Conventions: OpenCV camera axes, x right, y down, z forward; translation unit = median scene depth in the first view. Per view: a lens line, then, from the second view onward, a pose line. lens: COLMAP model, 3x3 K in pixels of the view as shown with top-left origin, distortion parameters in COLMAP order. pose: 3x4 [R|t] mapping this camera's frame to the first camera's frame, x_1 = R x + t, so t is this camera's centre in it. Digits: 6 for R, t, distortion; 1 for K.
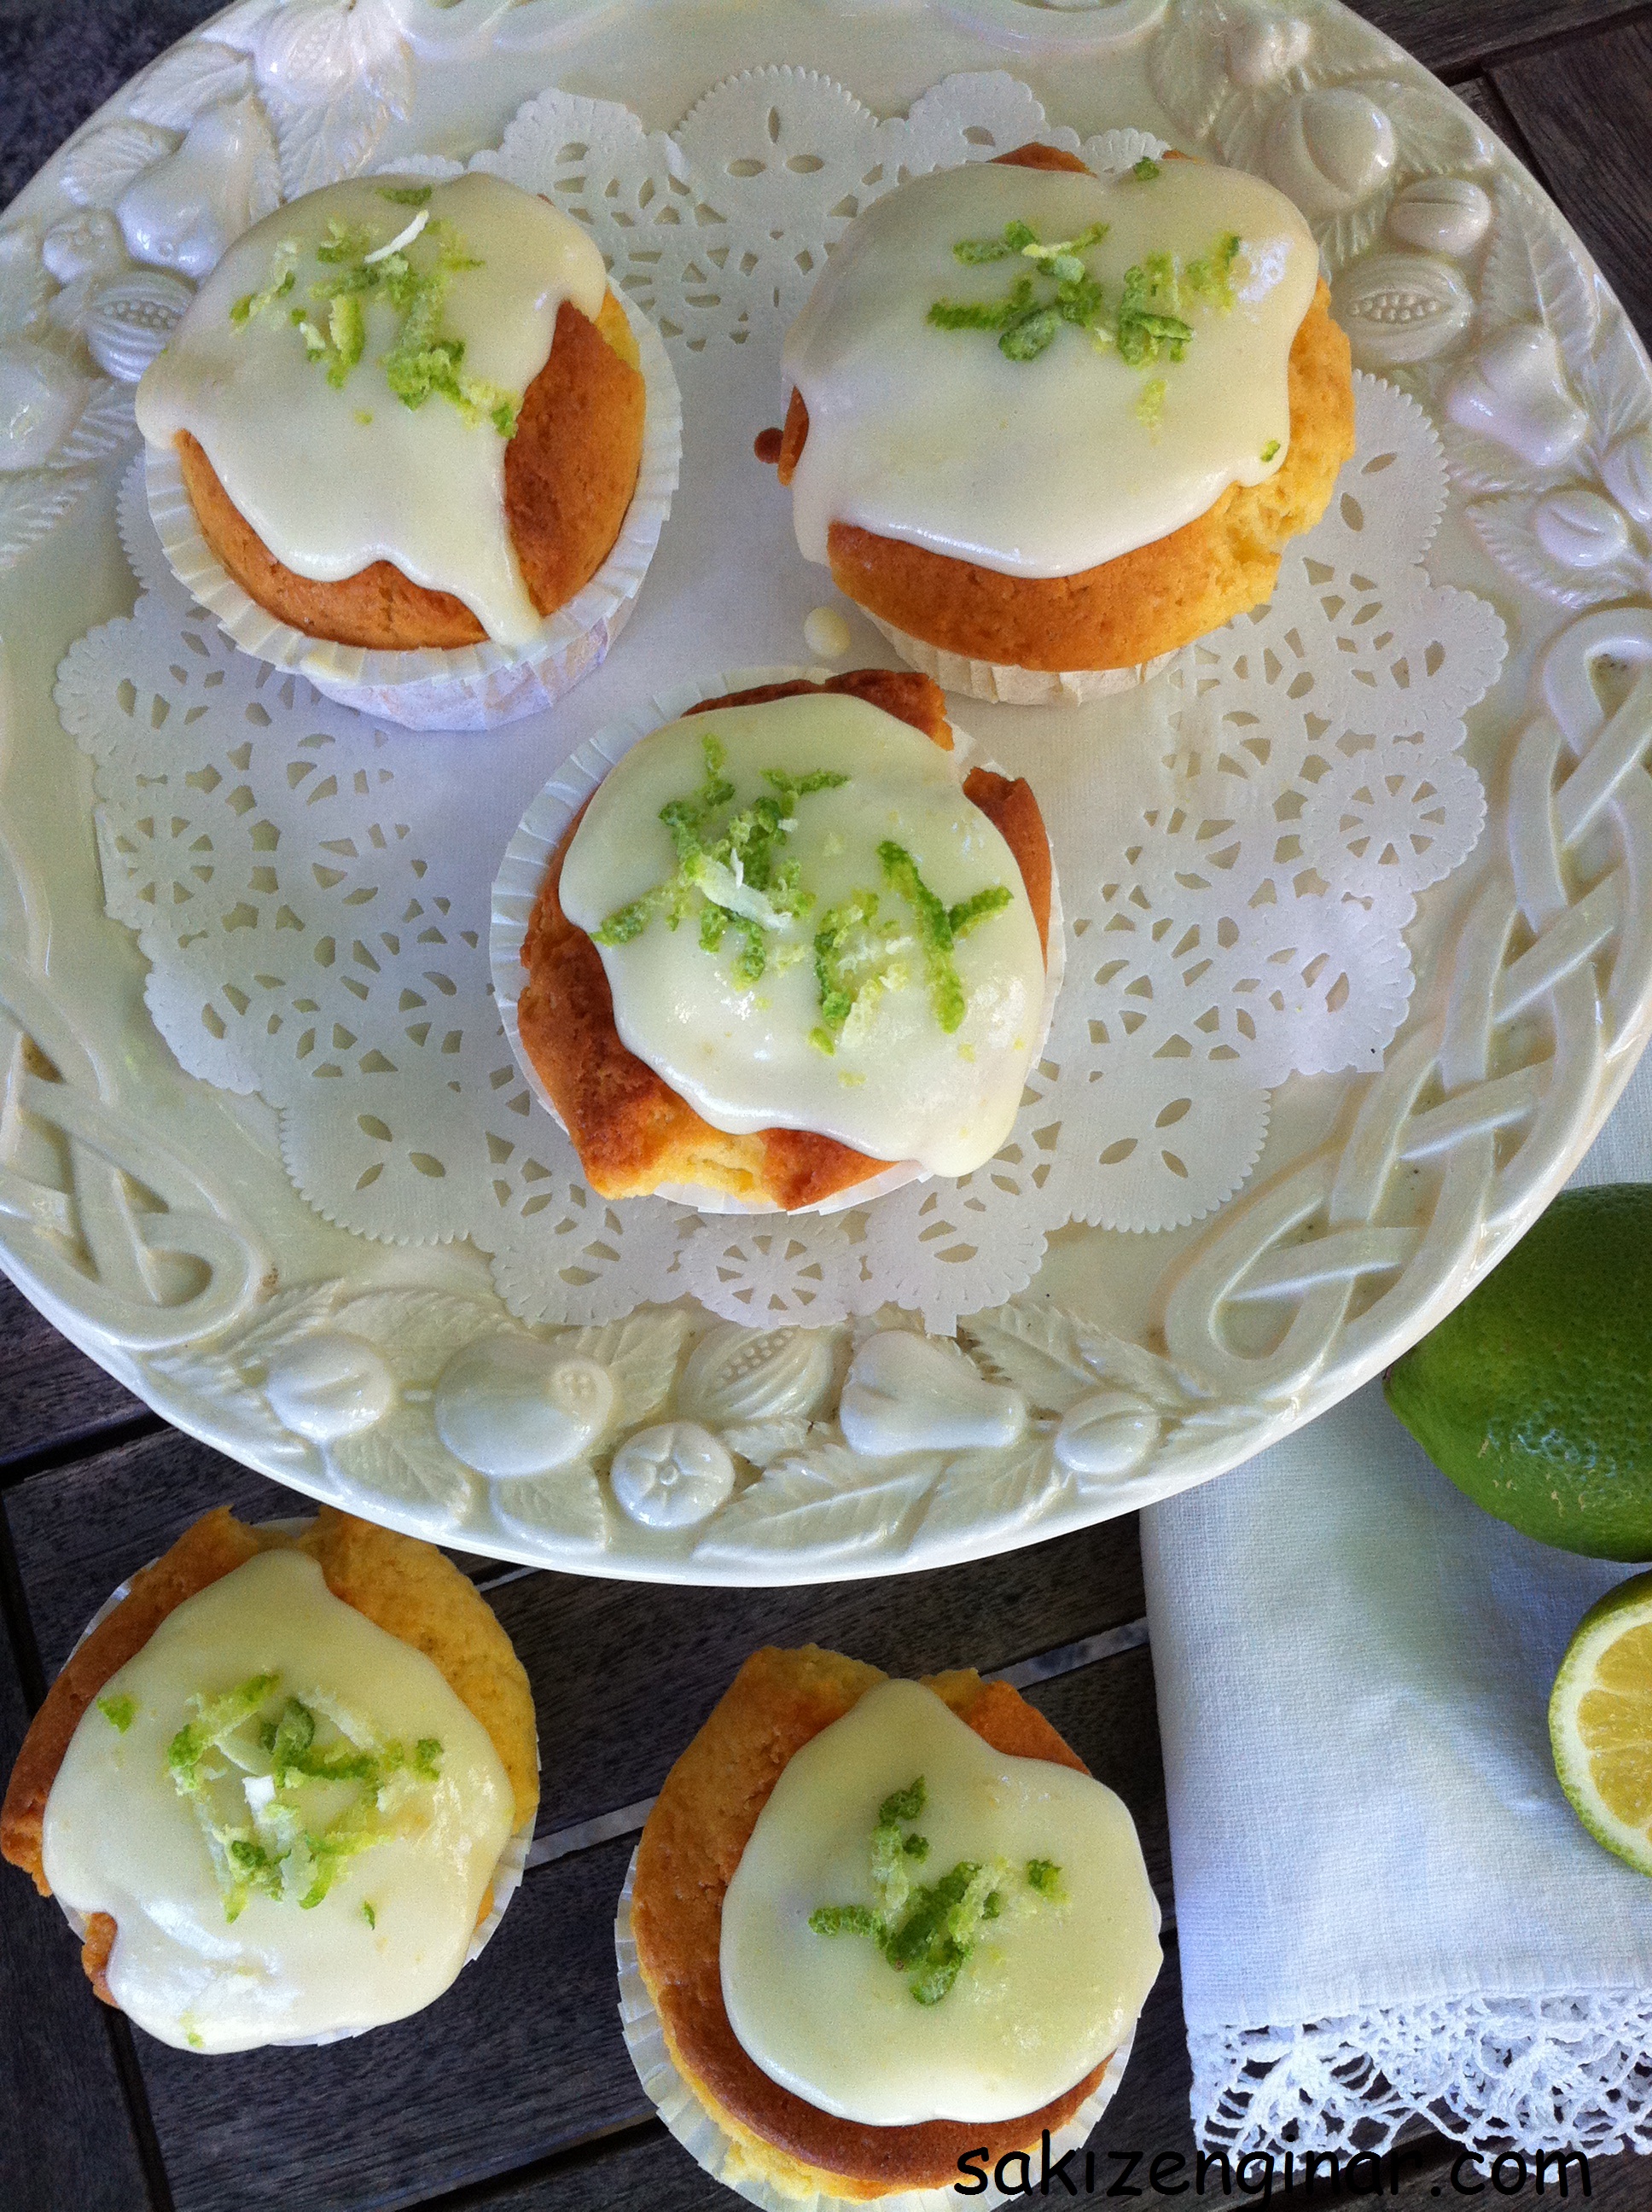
lens RADIAL K [[2206.0, 0, 867.0], [0, 2206.0, 1108.4], [0, 0, 1]] dist [0.089189, -0.180250]
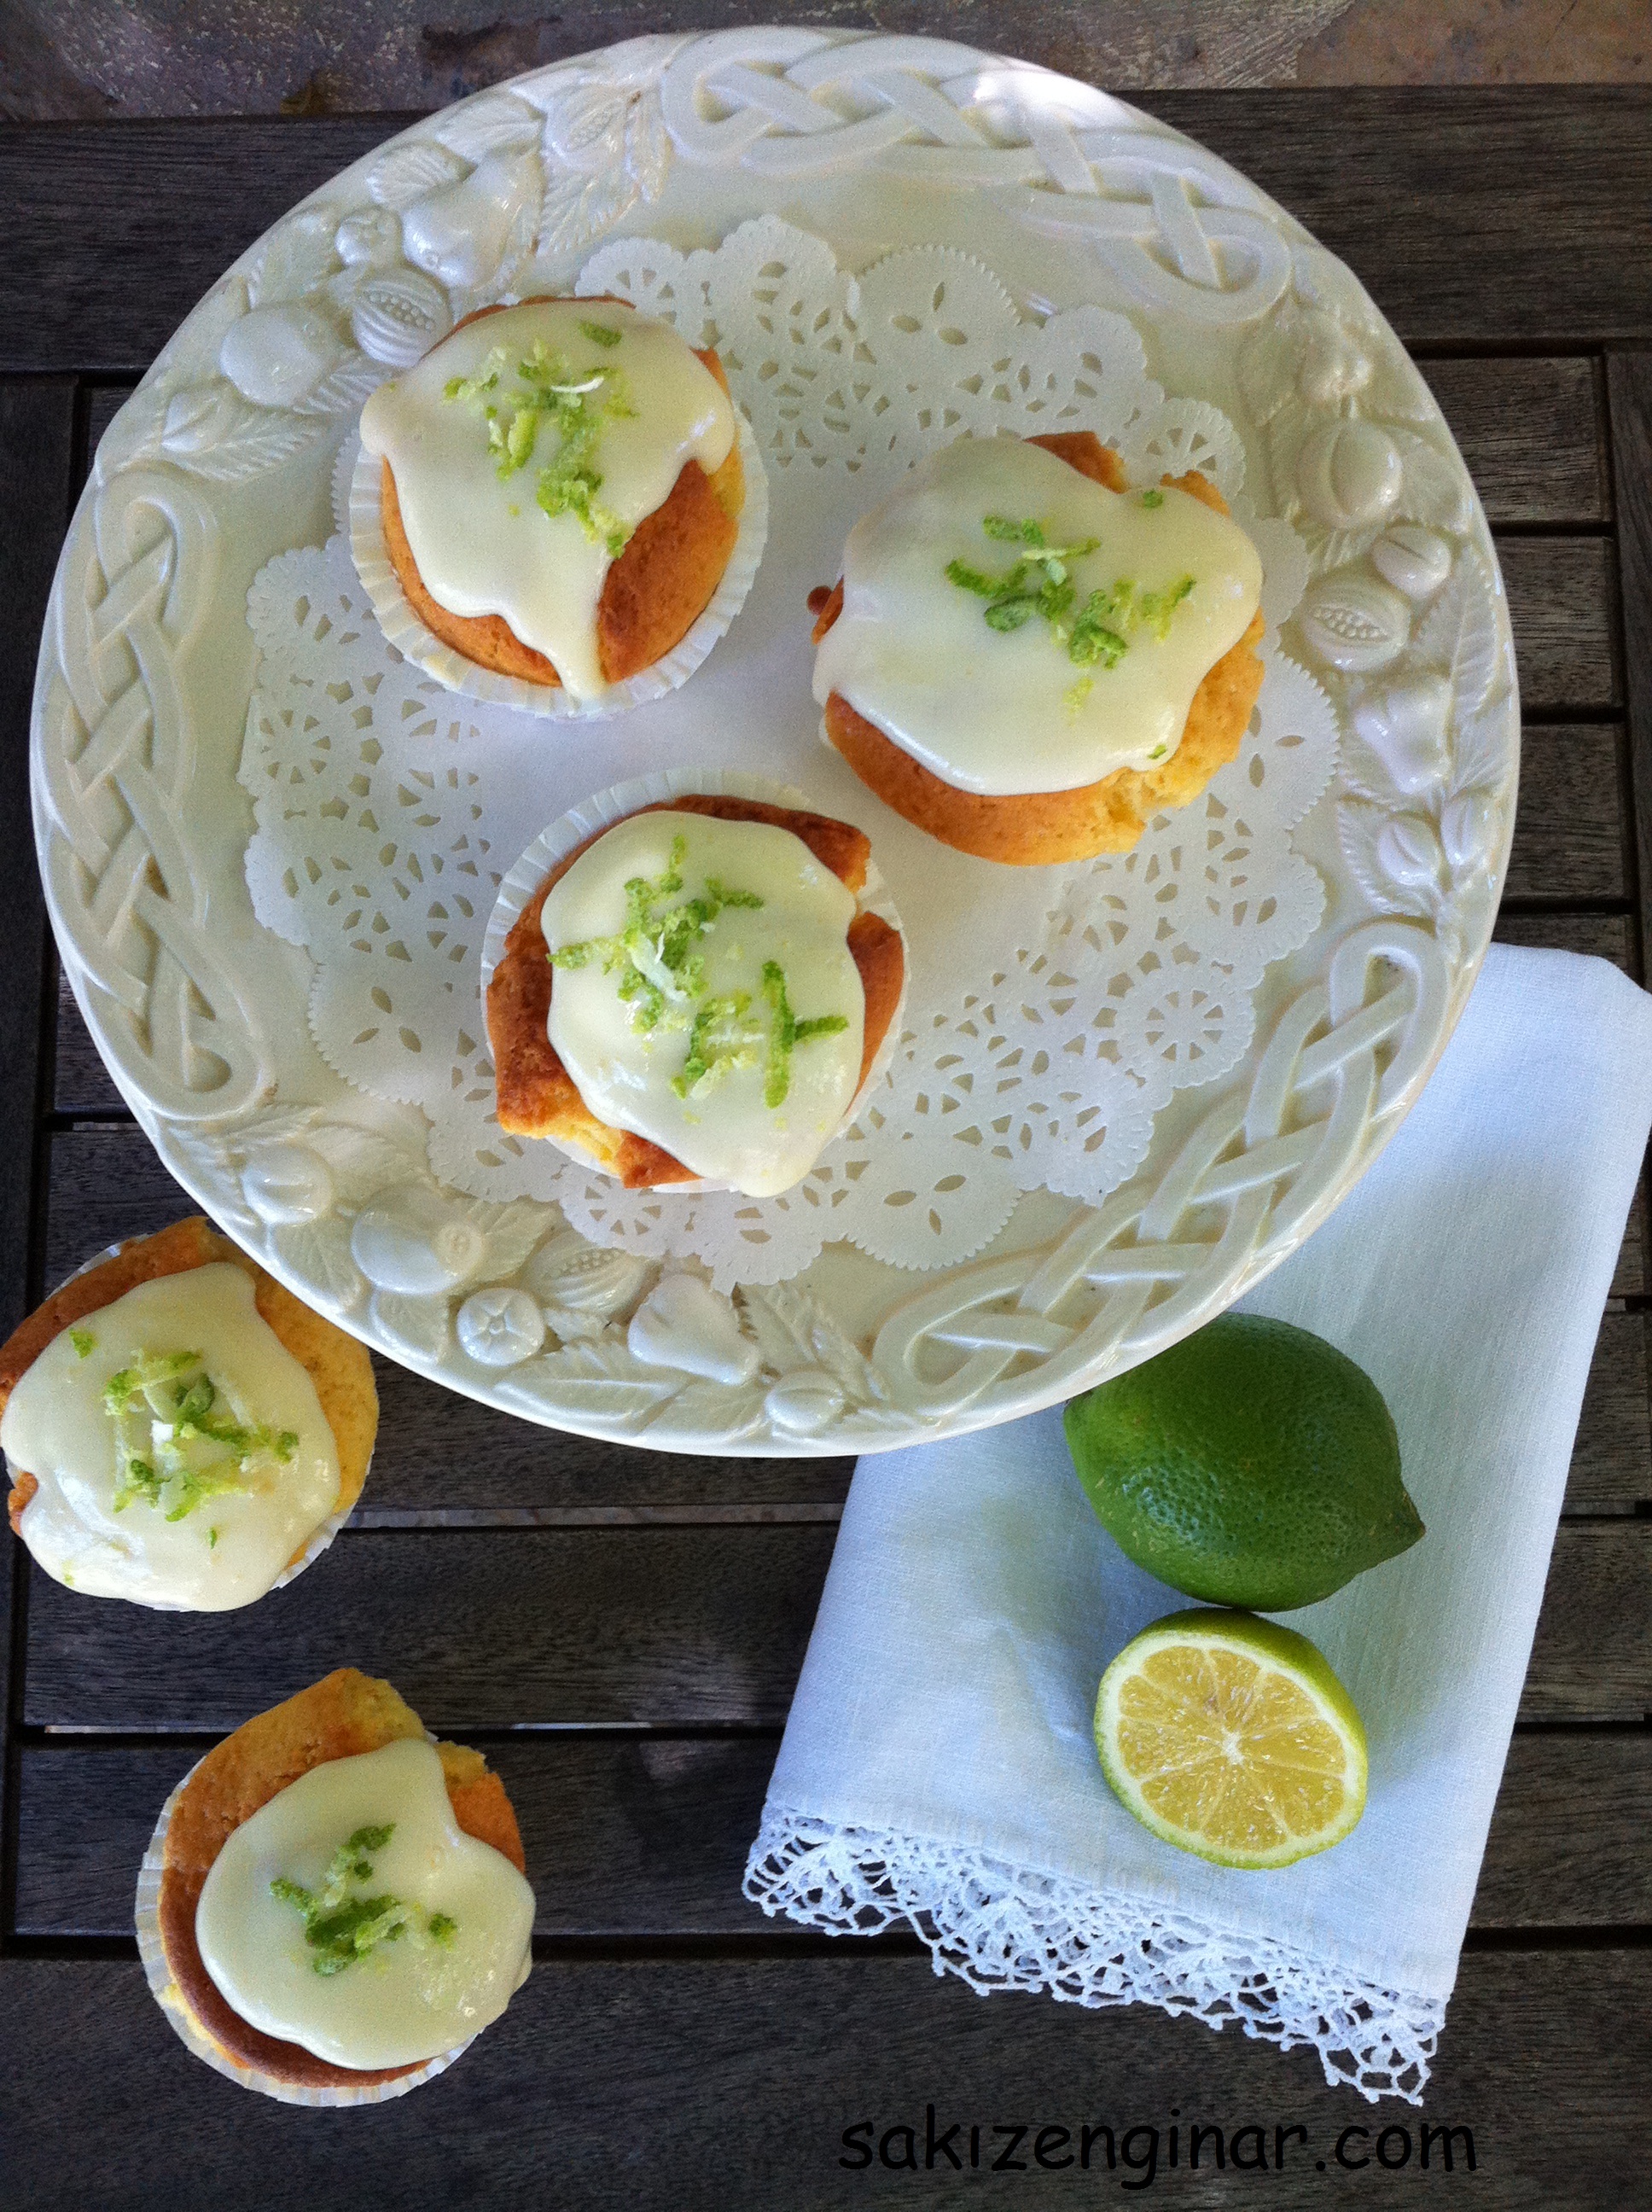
lens RADIAL K [[2102.9, 0, 831.2], [0, 2102.9, 1147.0], [0, 0, 1]] dist [0.158064, -0.243317]
pose [[0.946211, 0.322608, -0.024682, 0.096124], [-0.316303, 0.938375, 0.139299, -0.174691], [0.068100, -0.123999, 0.989943, -0.262435]]
